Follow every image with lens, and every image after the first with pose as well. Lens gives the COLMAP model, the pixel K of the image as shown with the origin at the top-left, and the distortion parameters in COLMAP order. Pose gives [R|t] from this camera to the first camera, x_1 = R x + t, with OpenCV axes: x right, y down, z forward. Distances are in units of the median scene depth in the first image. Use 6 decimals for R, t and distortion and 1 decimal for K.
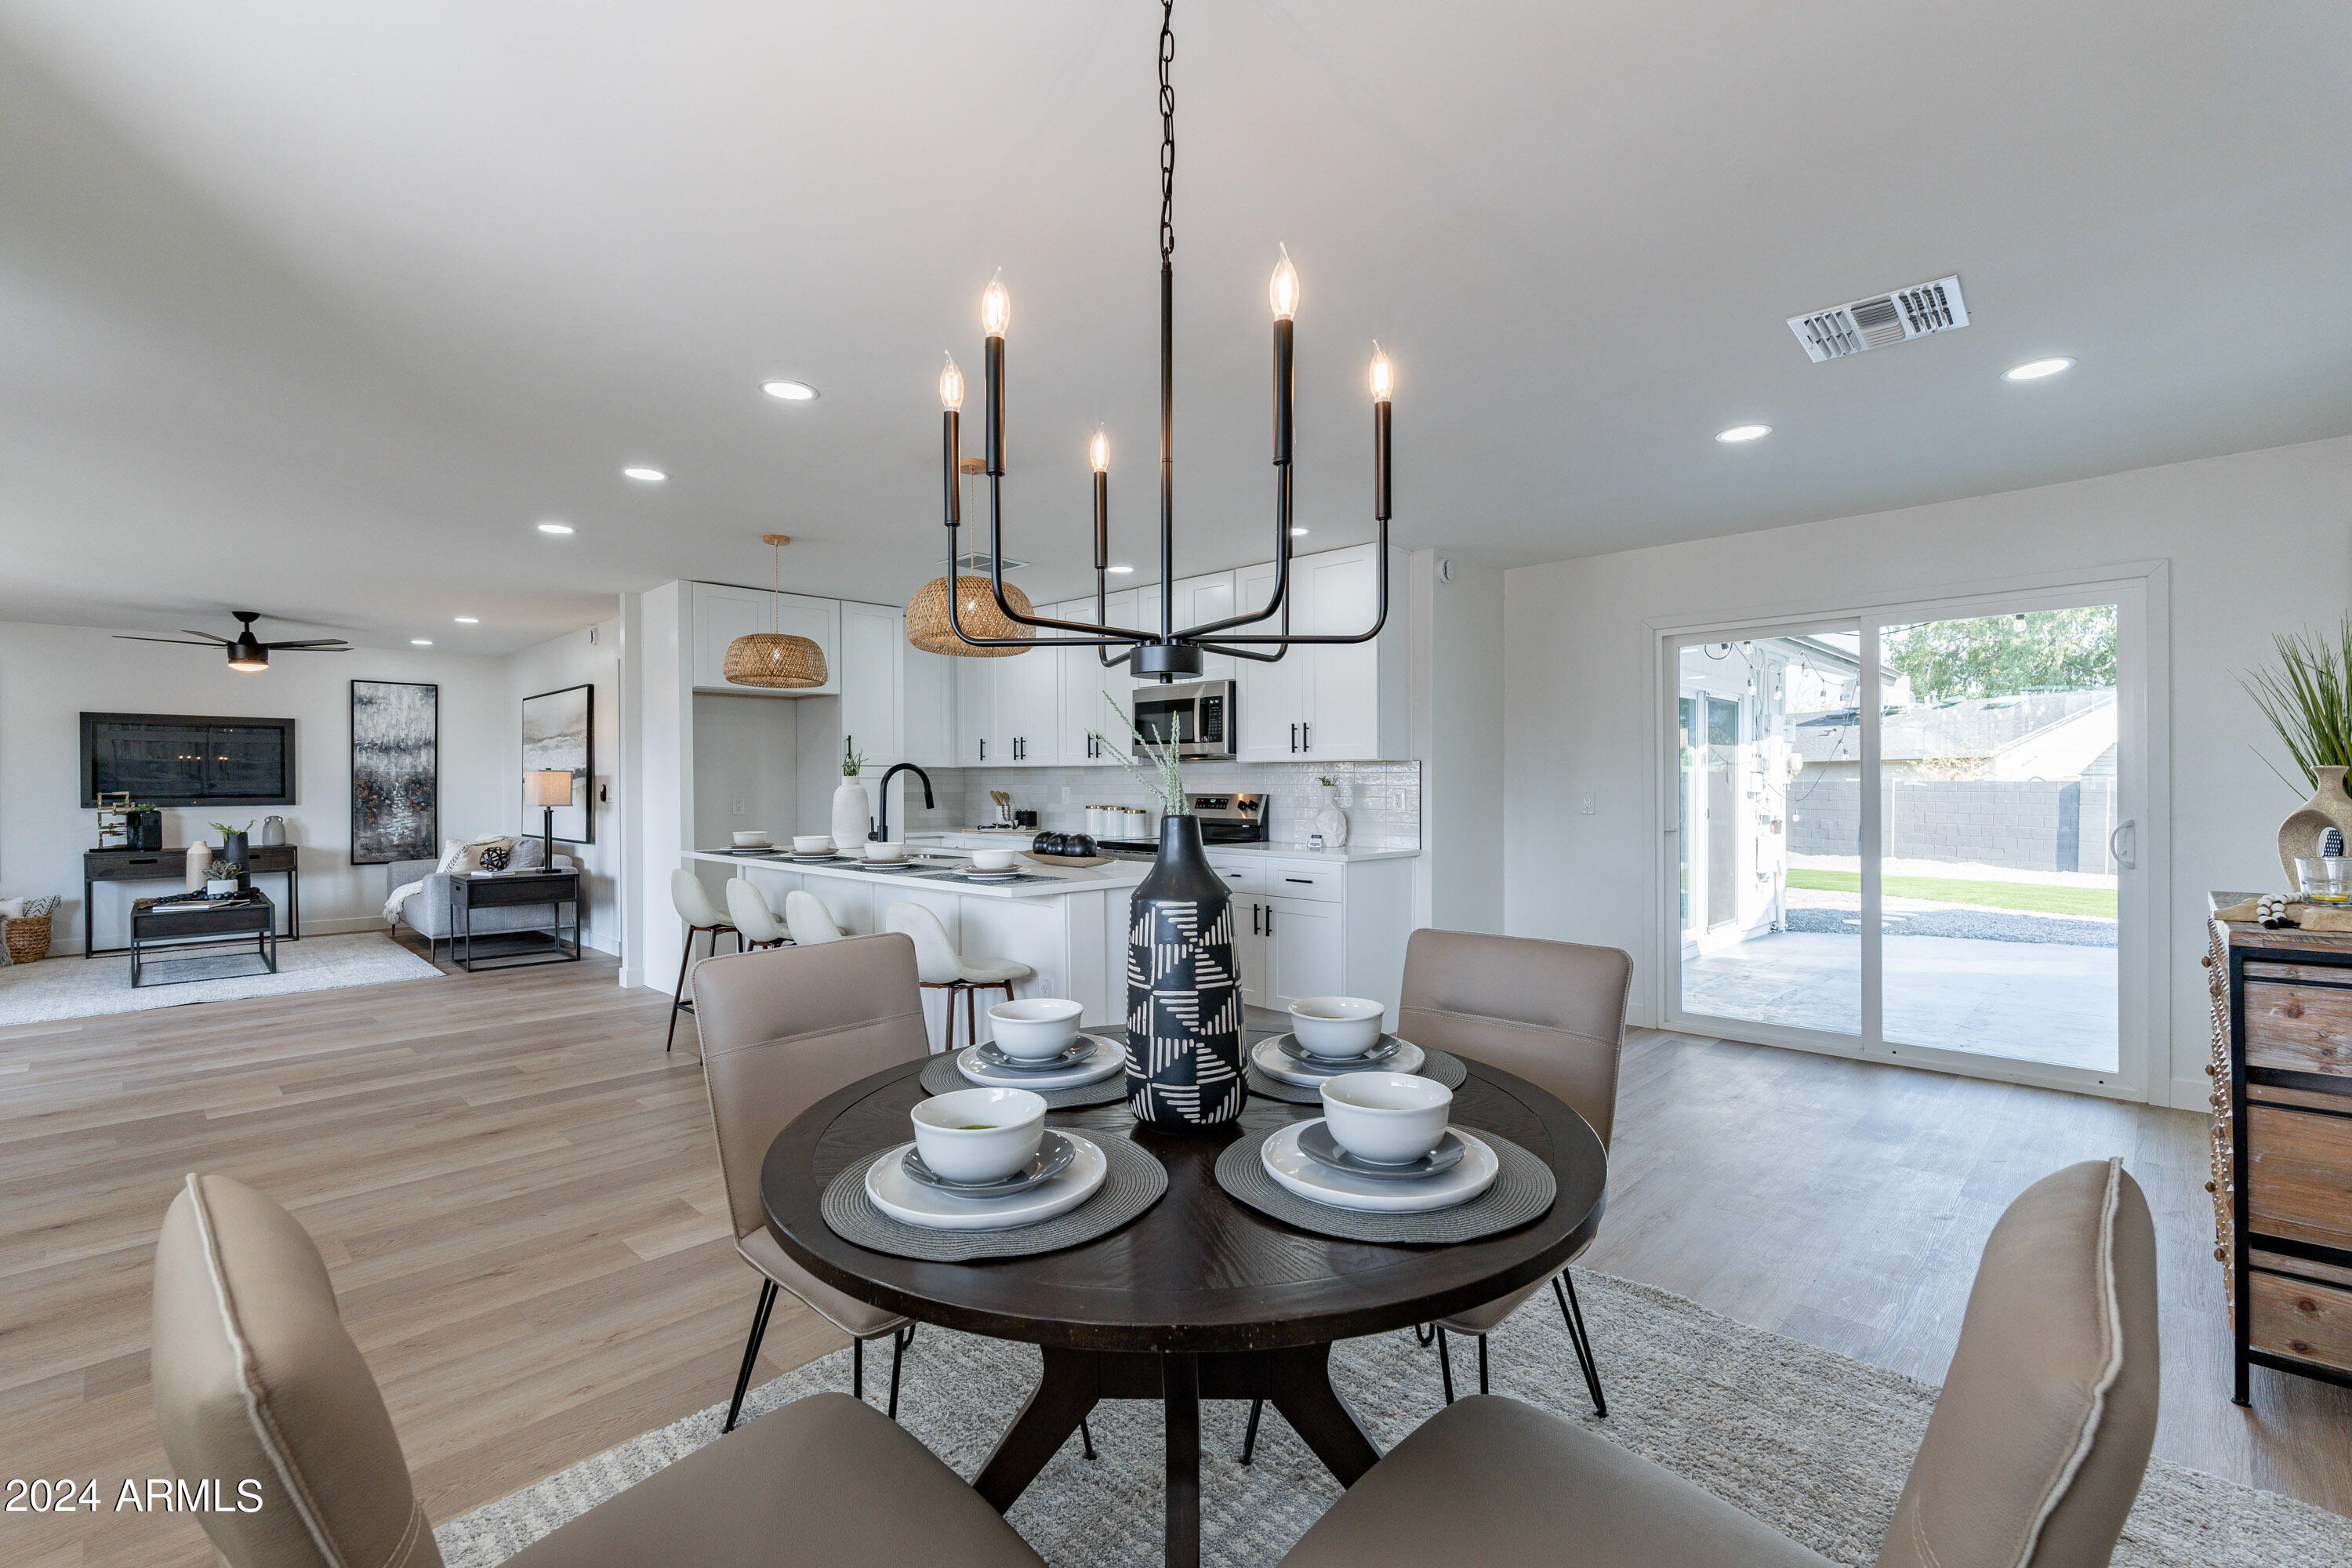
lens RADIAL K [[1034.0, 0, 1168.1], [0, 1034.0, 787.2], [0, 0, 1]] dist [-0.002814, 0.001363]
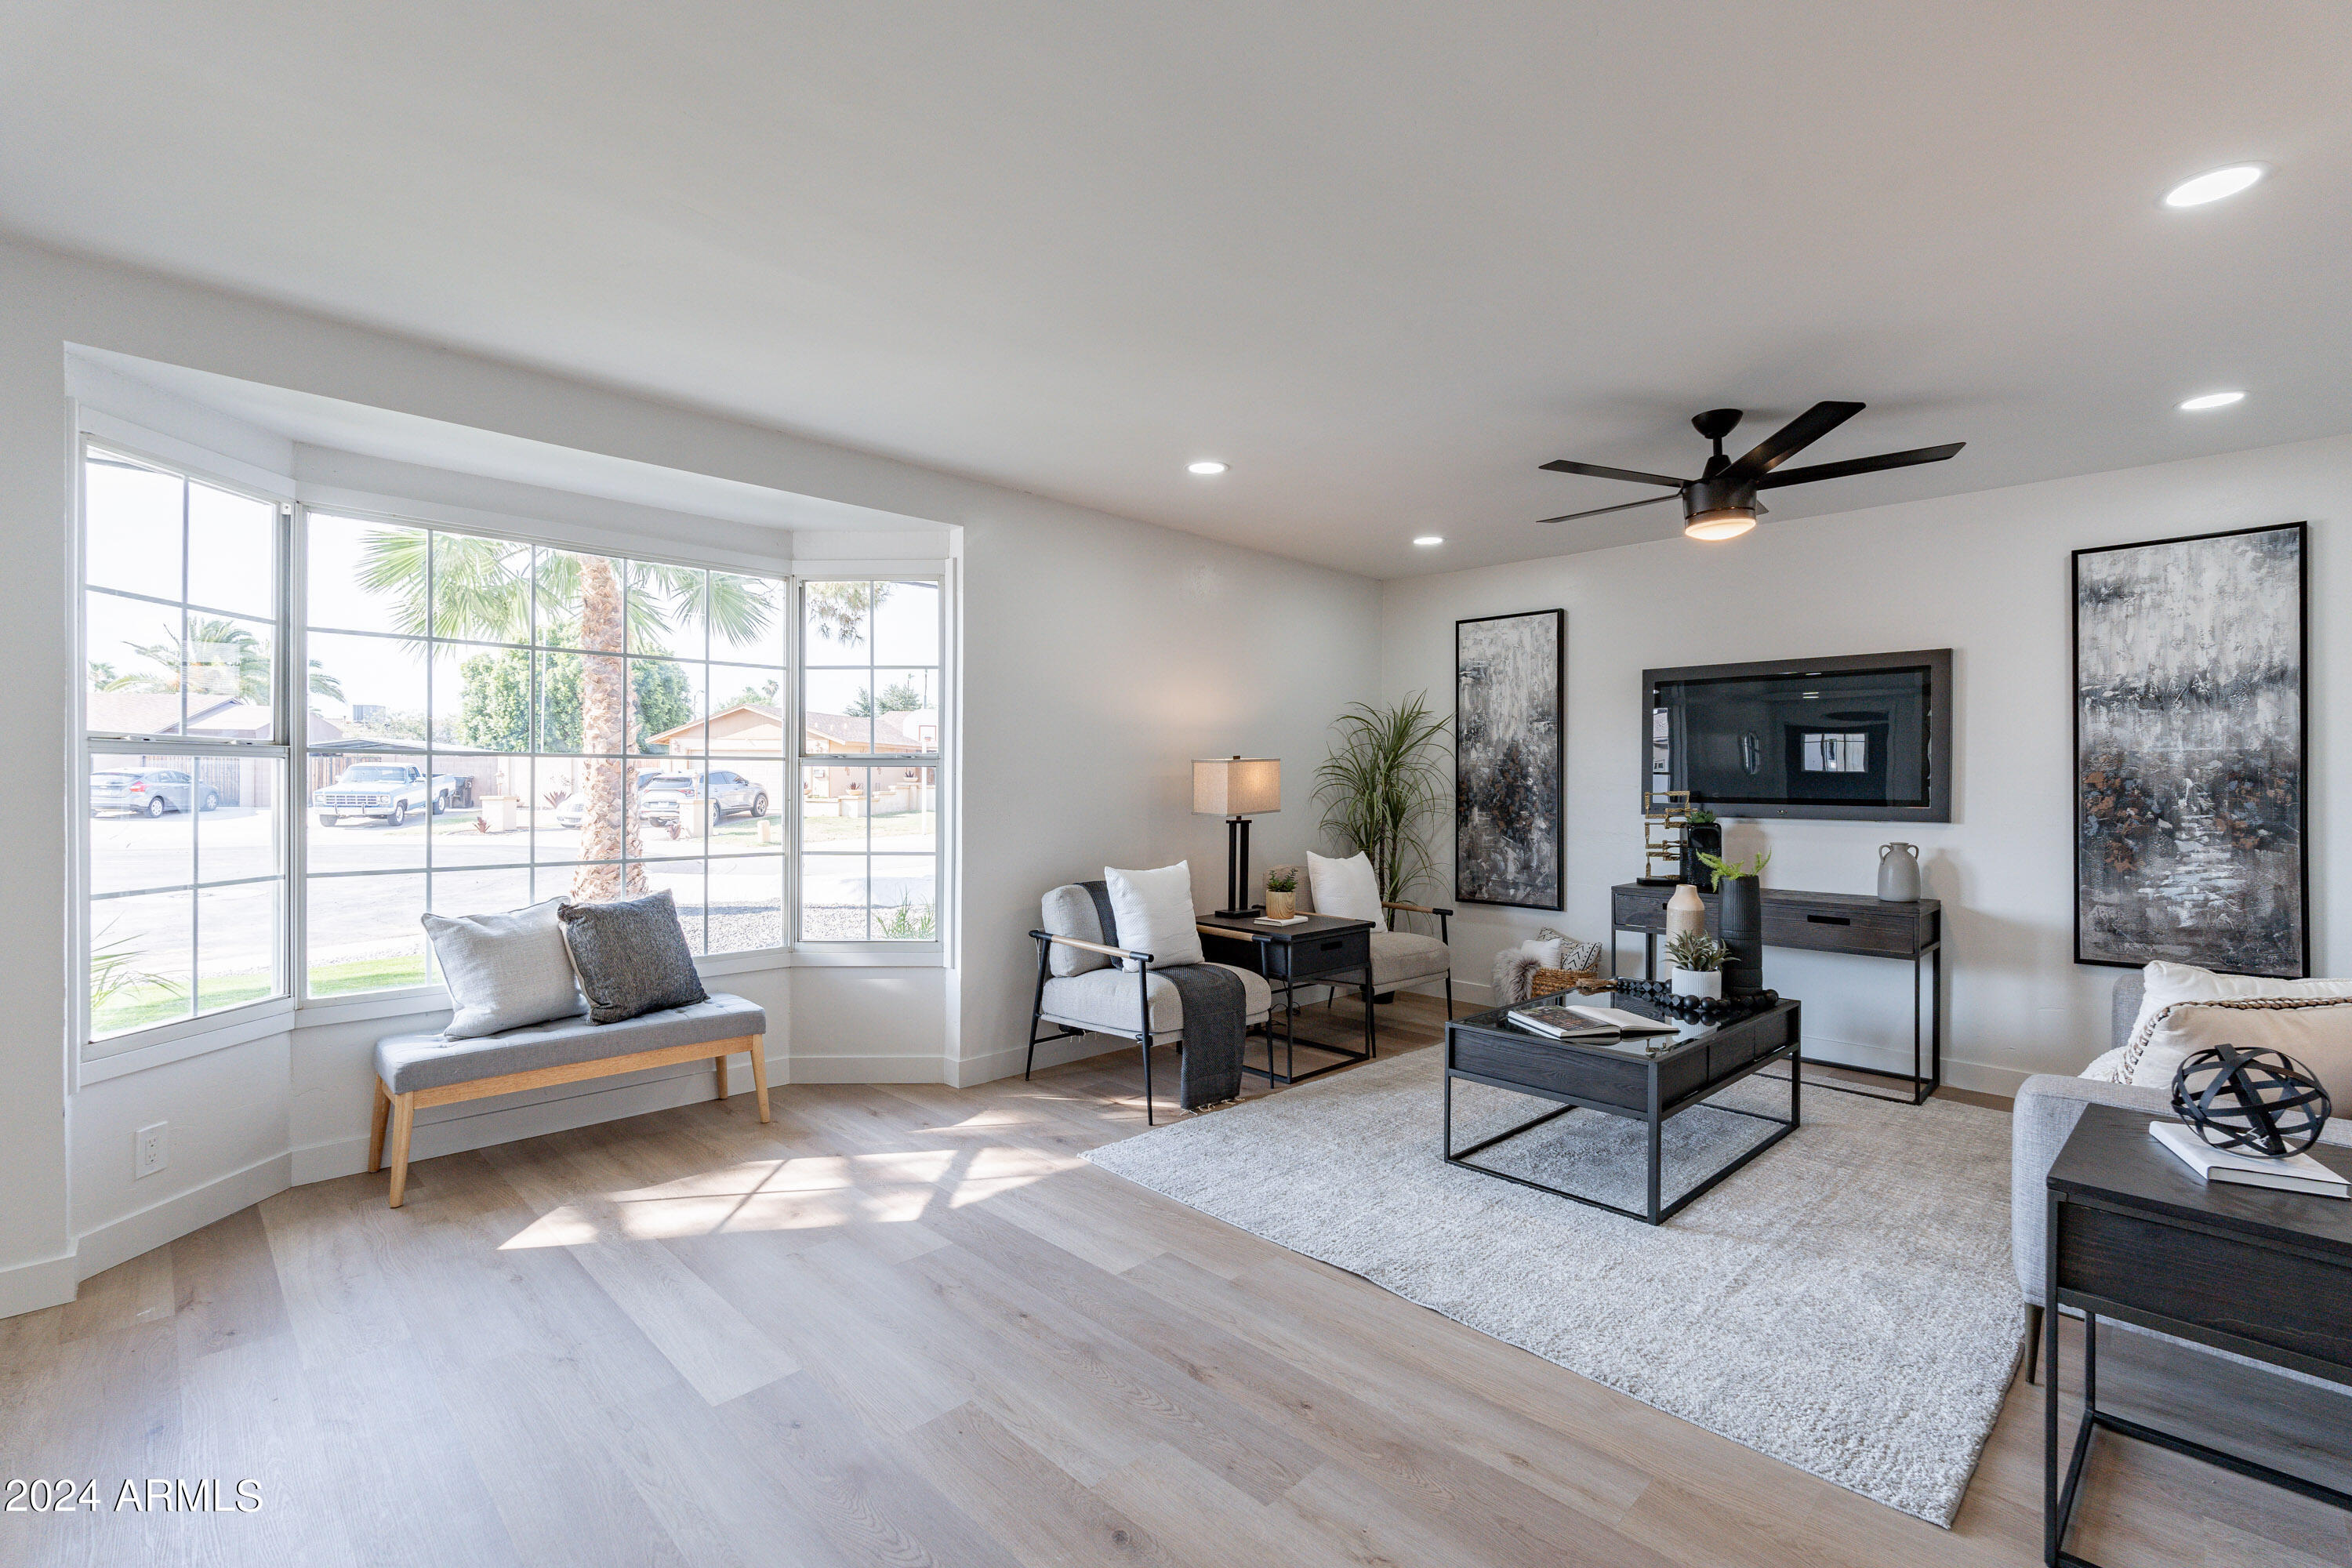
lens RADIAL K [[1034.0, 0, 1167.5], [0, 1034.0, 782.1], [0, 0, 1]] dist [-0.002814, 0.001363]
pose [[-0.012175, 0.004394, -0.999916, -0.397974], [-0.011718, 0.999921, 0.004537, -0.000103], [0.999857, 0.011772, -0.012123, 0.724487]]
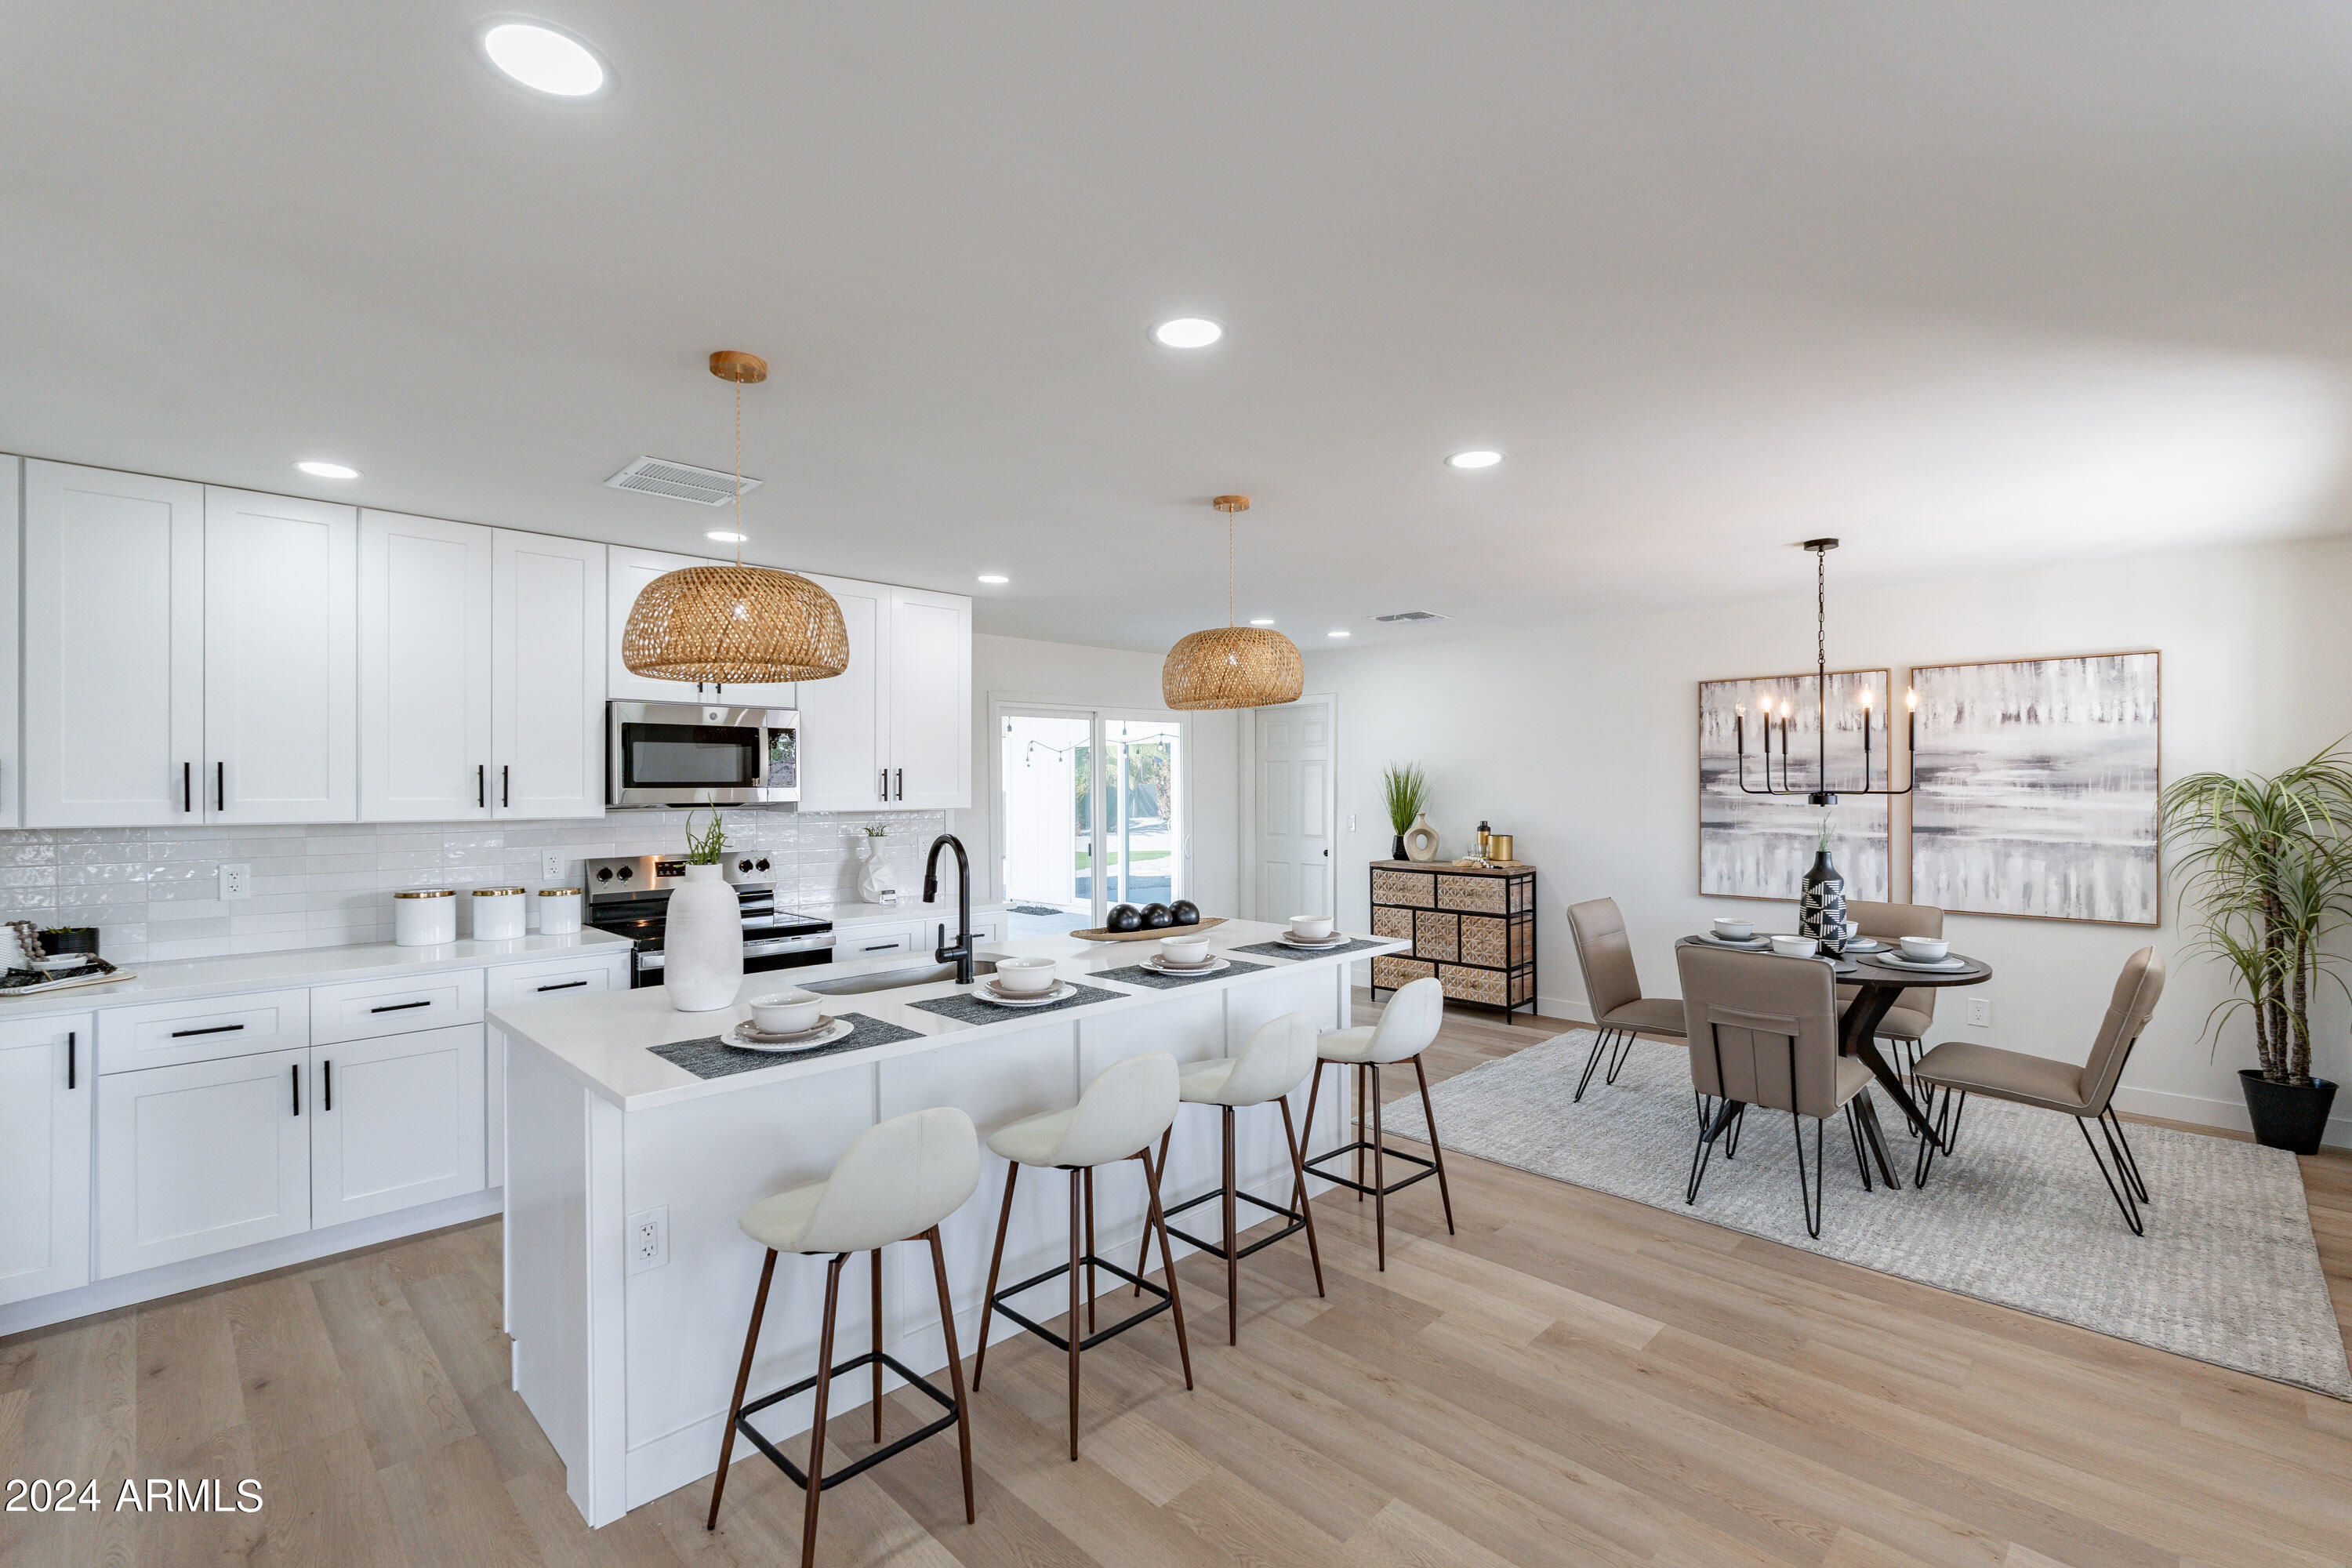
lens RADIAL K [[1034.0, 0, 1175.3], [0, 1034.0, 784.1], [0, 0, 1]] dist [-0.002814, 0.001363]
pose [[0.016253, 0.004320, 0.999859, -0.557273], [0.012233, 0.999915, -0.004519, -0.029456], [-0.999793, 0.012305, 0.016199, 0.527851]]
